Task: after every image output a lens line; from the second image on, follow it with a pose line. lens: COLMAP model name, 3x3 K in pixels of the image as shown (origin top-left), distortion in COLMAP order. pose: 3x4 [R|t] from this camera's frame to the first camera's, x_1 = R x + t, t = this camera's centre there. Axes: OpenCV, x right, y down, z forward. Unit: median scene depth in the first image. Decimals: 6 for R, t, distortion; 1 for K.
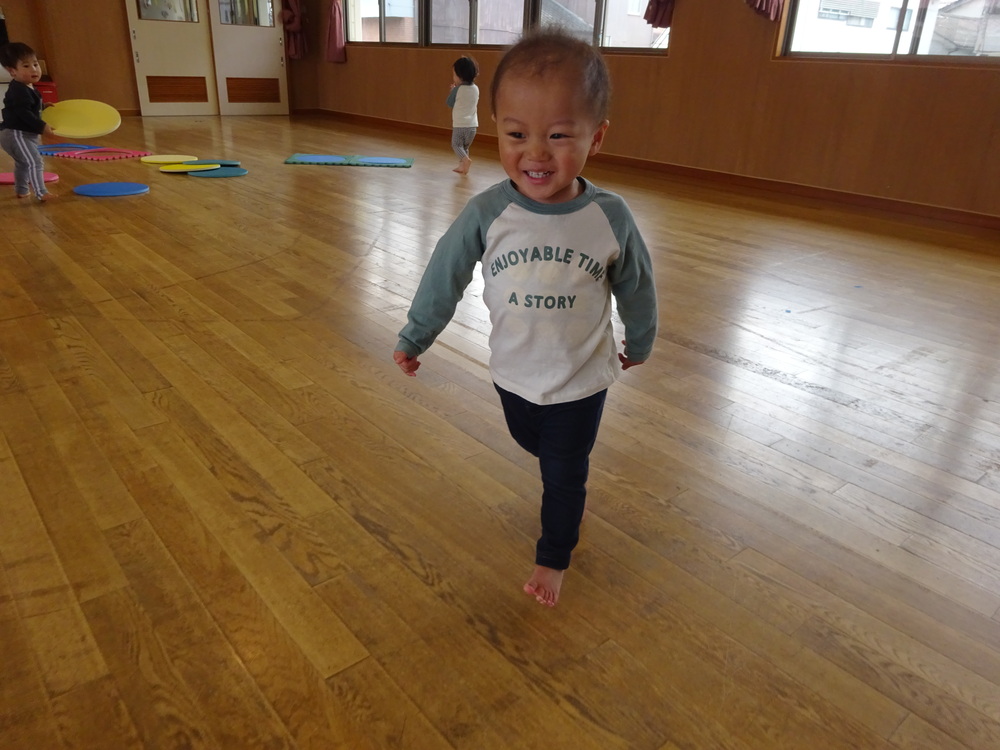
lens RADIAL K [[718.7, 0, 503.3], [0, 718.7, 372.4], [0, 0, 1]] dist [-0.002182, -0.013964]
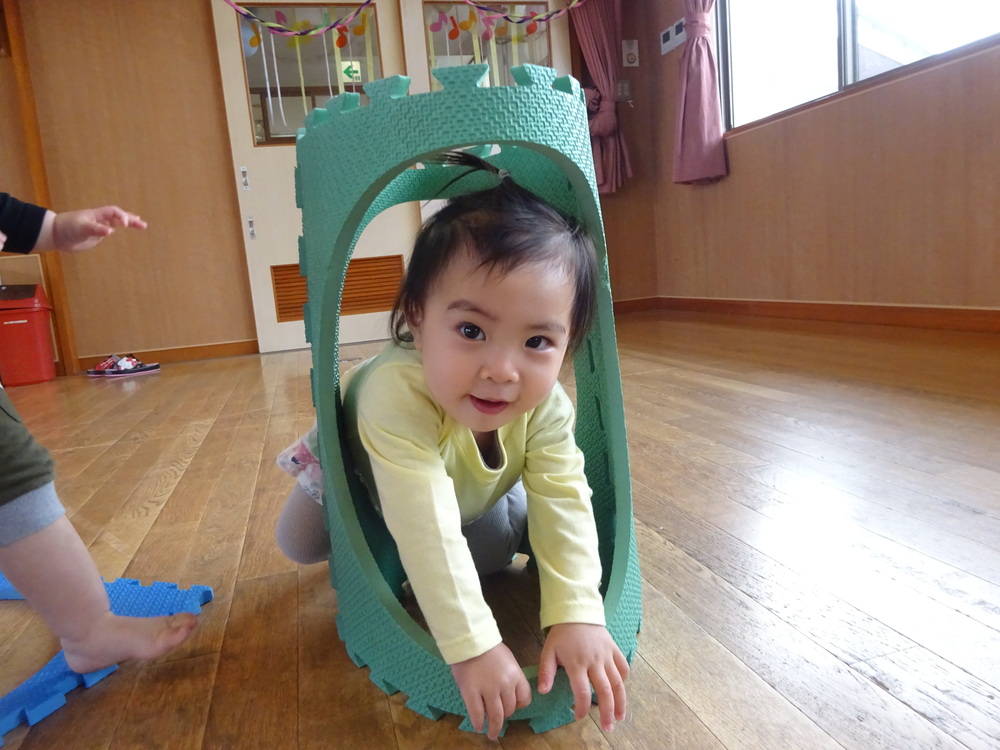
lens RADIAL K [[718.7, 0, 500.6], [0, 718.7, 376.0], [0, 0, 1]] dist [-0.002182, -0.013964]
pose [[0.898949, -0.053978, -0.434716, -1.307885], [-0.050282, 0.973105, -0.224807, -1.834457], [0.435159, 0.223948, 0.872057, 4.963788]]
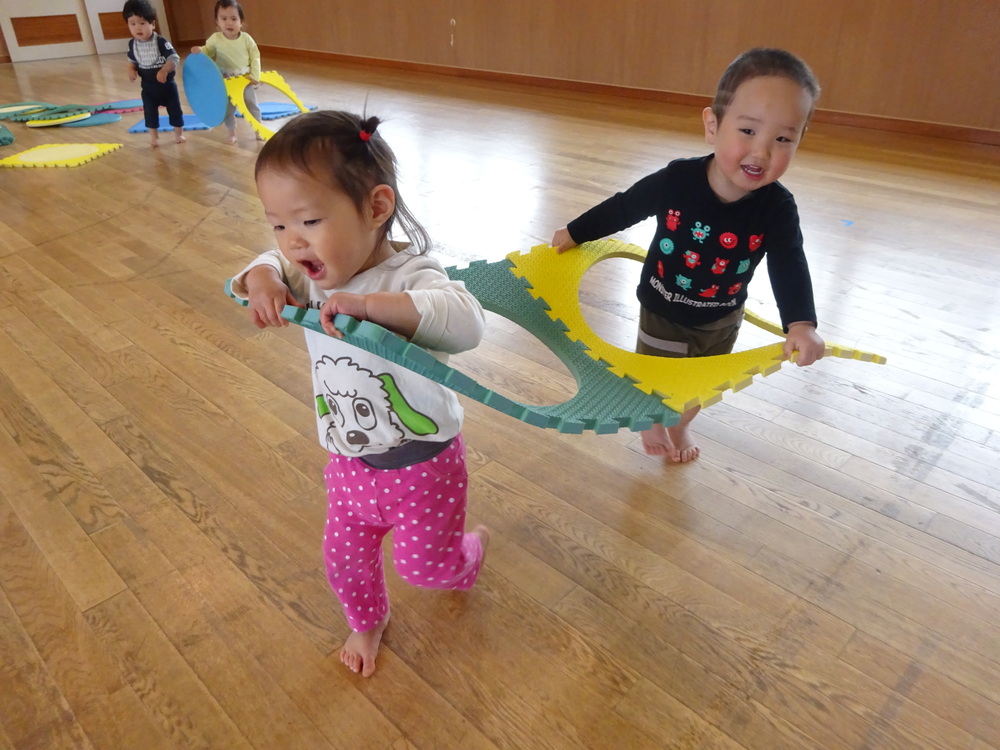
lens RADIAL K [[718.7, 0, 500.8], [0, 718.7, 380.6], [0, 0, 1]] dist [-0.002182, -0.013964]
pose [[0.993974, -0.094523, 0.055500, 0.290348], [0.087329, 0.988901, 0.120200, -0.015524], [-0.066246, -0.114629, 0.991197, -0.107545]]
